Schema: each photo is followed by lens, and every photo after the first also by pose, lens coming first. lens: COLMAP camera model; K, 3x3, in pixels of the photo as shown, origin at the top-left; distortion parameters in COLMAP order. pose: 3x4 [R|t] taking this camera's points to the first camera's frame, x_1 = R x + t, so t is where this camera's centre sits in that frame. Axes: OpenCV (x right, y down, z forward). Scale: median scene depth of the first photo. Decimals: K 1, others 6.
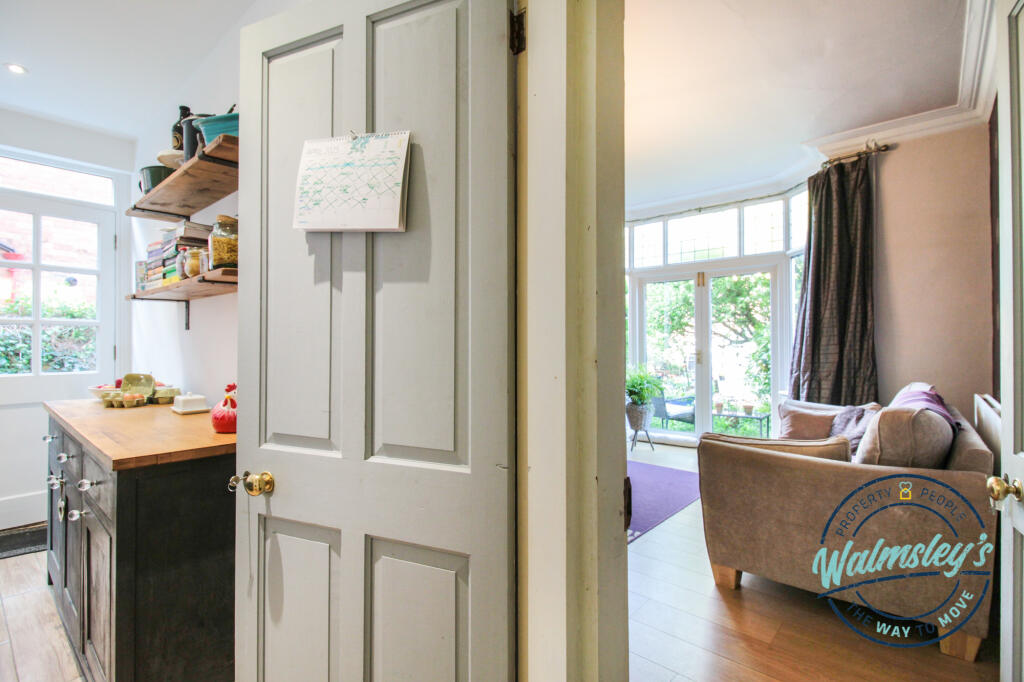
lens RADIAL K [[482.6, 0, 511.9], [0, 482.6, 338.3], [0, 0, 1]] dist [0.027157, -0.017523]
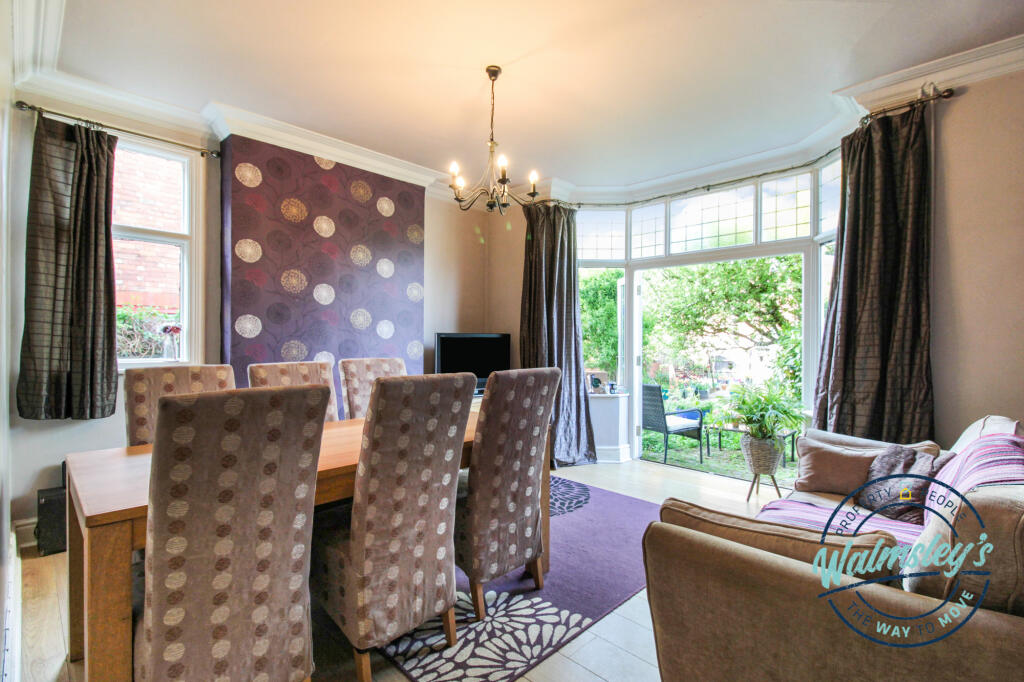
lens RADIAL K [[482.6, 0, 511.9], [0, 482.6, 338.3], [0, 0, 1]] dist [0.027157, -0.017523]
pose [[0.998337, 0.007025, -0.057222, 0.141495], [-0.006464, 0.999929, 0.009982, -0.020151], [0.057288, -0.009595, 0.998312, 0.209763]]
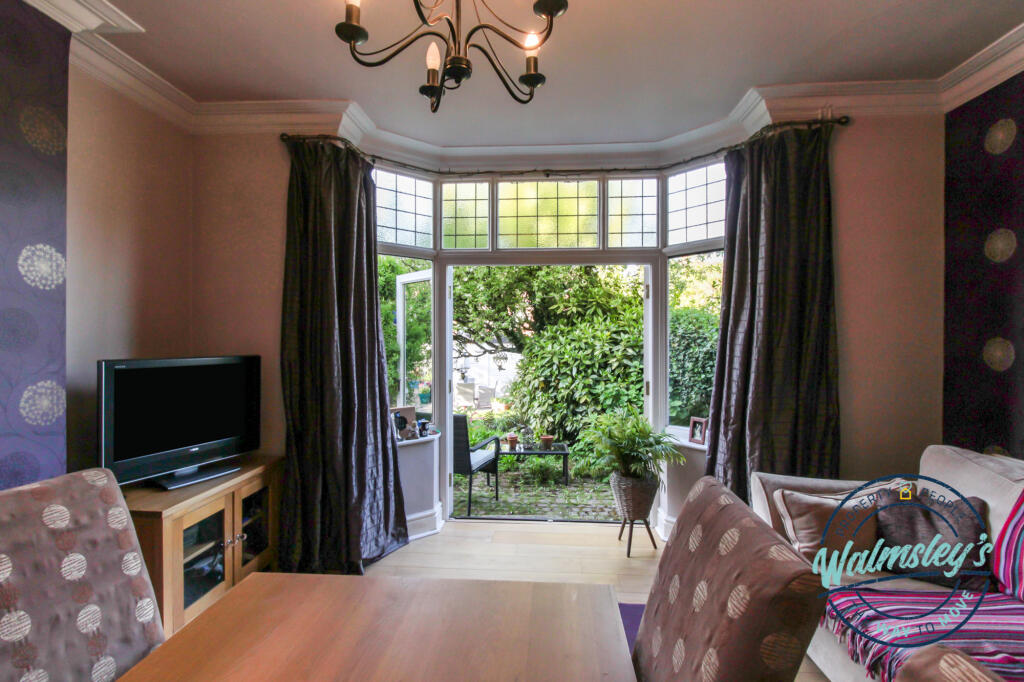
lens RADIAL K [[482.6, 0, 511.9], [0, 482.6, 338.3], [0, 0, 1]] dist [0.027157, -0.017523]
pose [[0.793206, 0.003701, 0.608943, -0.087754], [-0.010963, 0.999906, 0.008203, -0.055308], [-0.608855, -0.013182, 0.793172, 0.684896]]
